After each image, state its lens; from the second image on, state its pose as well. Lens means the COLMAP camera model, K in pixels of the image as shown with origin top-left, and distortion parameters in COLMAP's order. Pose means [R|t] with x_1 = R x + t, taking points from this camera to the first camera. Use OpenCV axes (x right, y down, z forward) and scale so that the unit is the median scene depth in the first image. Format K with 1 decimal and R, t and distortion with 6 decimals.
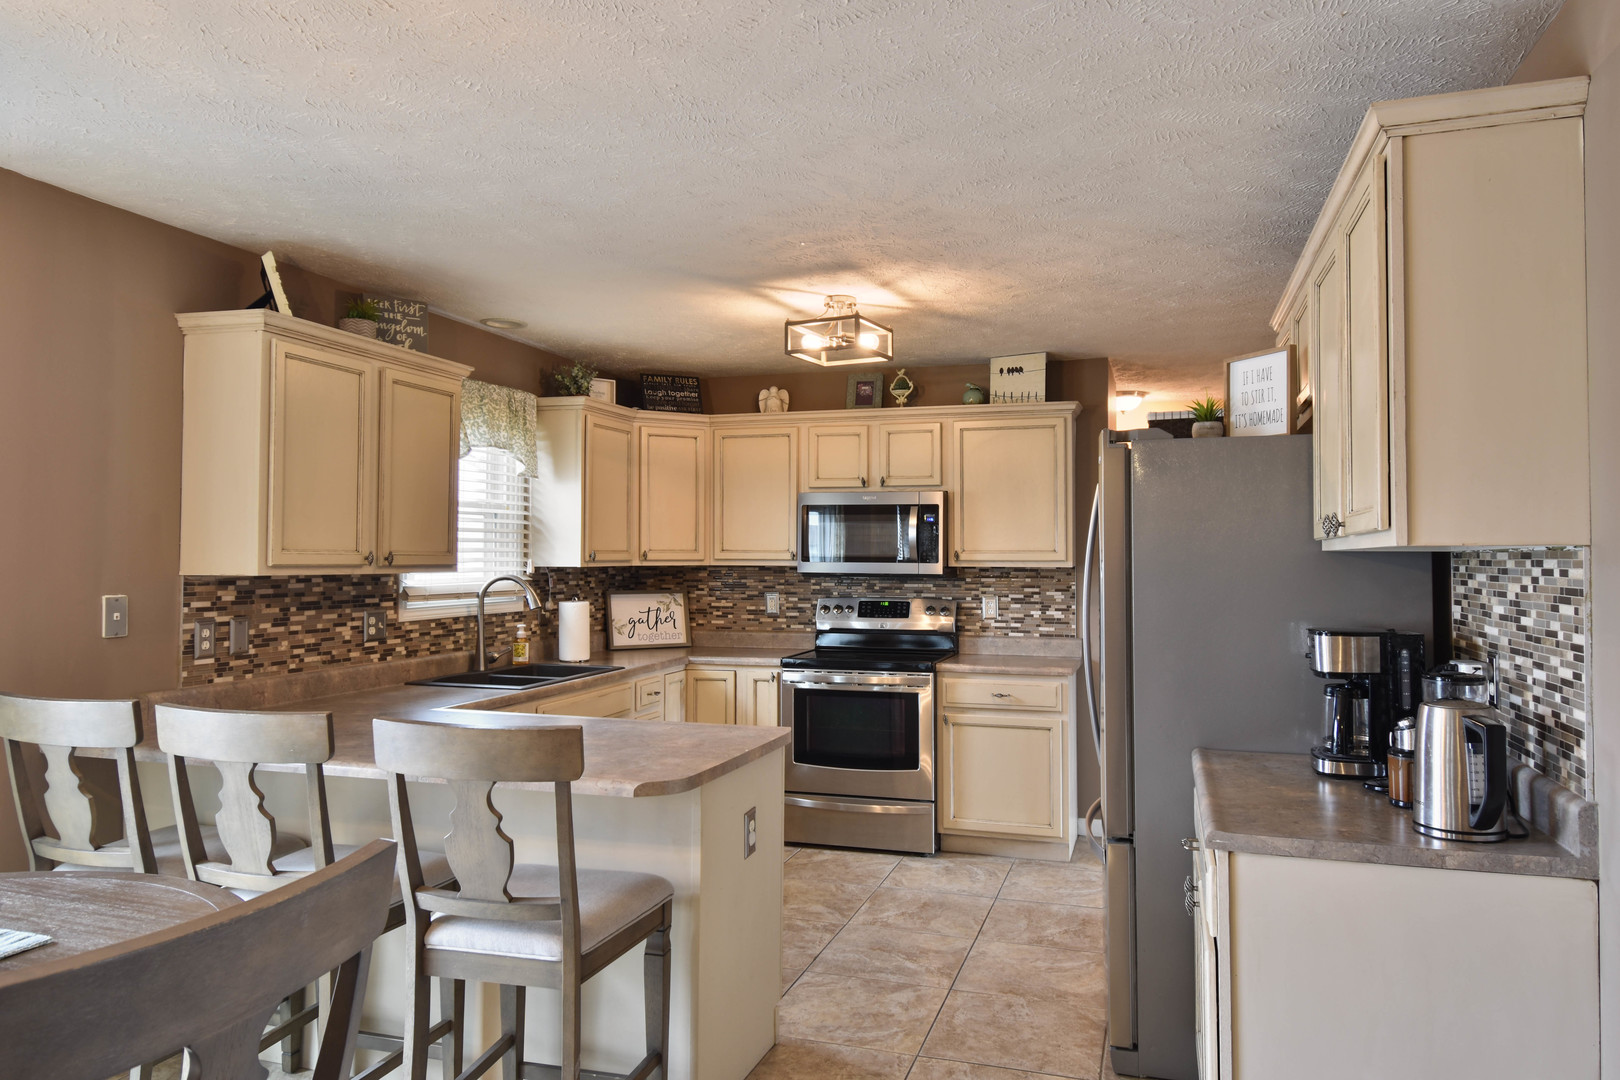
lens RADIAL K [[1112.8, 0, 812.8], [0, 1112.8, 520.2], [0, 0, 1]] dist [0.003452, 0.000388]
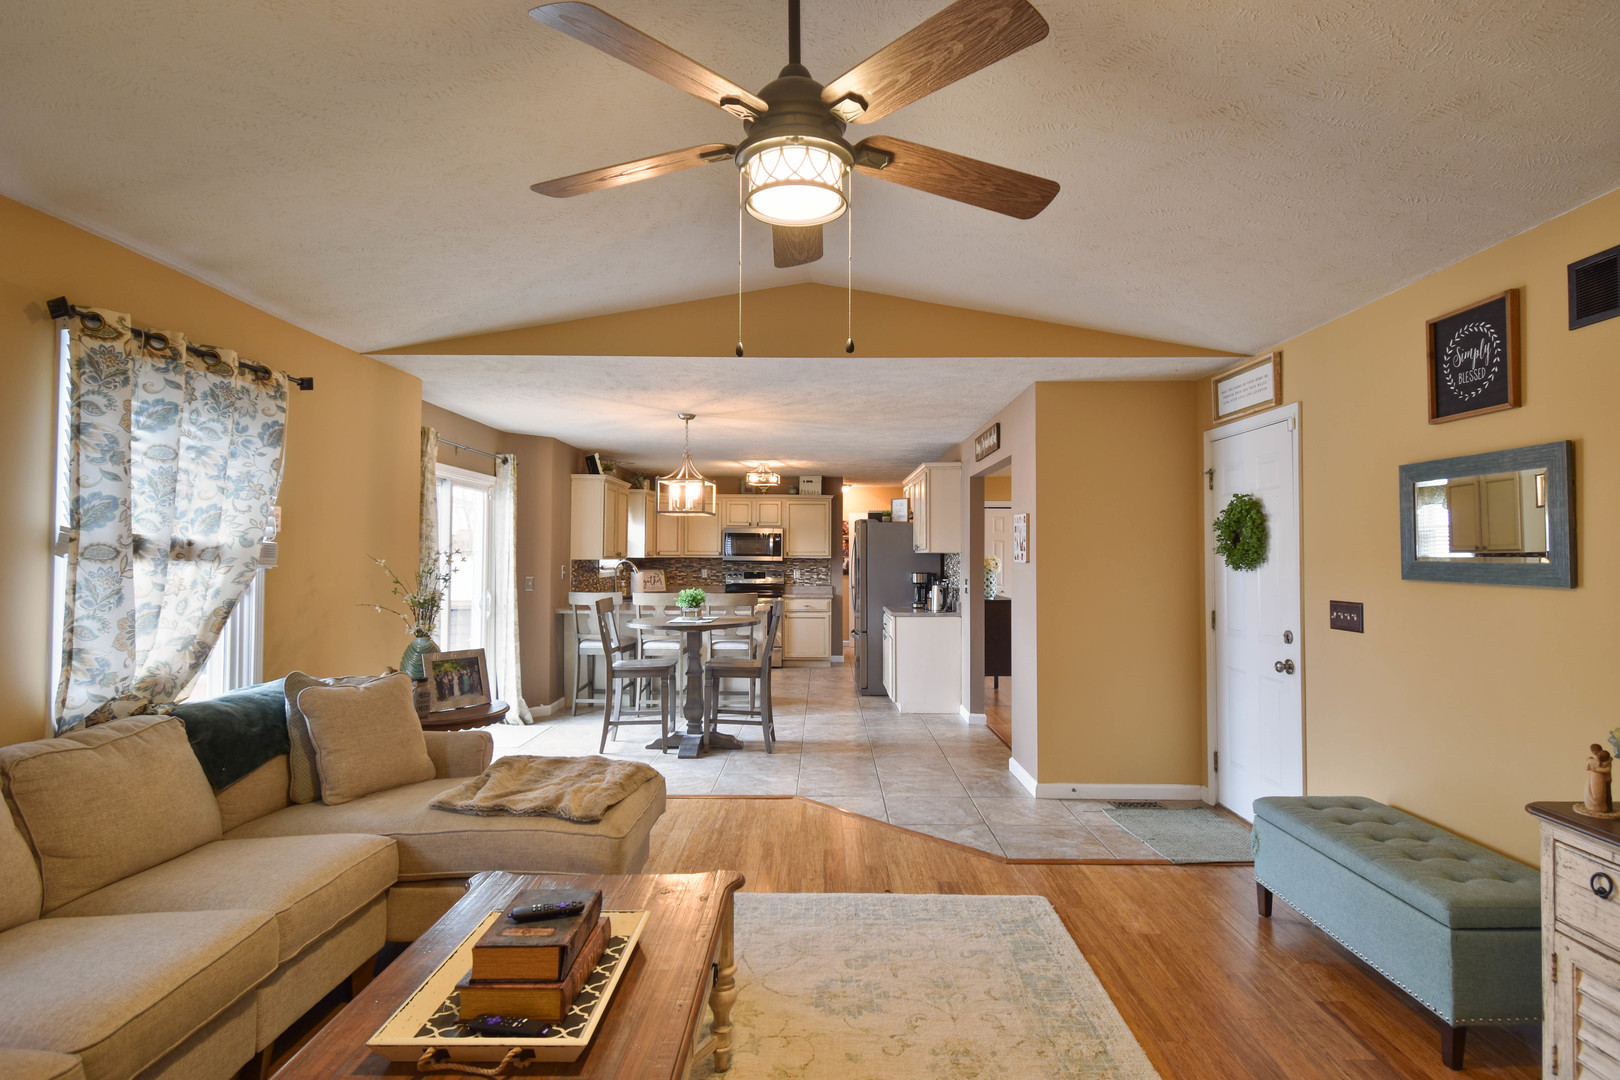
lens RADIAL K [[838.6, 0, 810.0], [0, 838.6, 540.0], [0, 0, 1]] dist [-0.000214, -0.000007]
pose [[0.958665, 0.007312, 0.284443, -0.375343], [-0.011959, 0.999822, 0.014602, -0.028869], [-0.284286, -0.017400, 0.958582, -0.879221]]
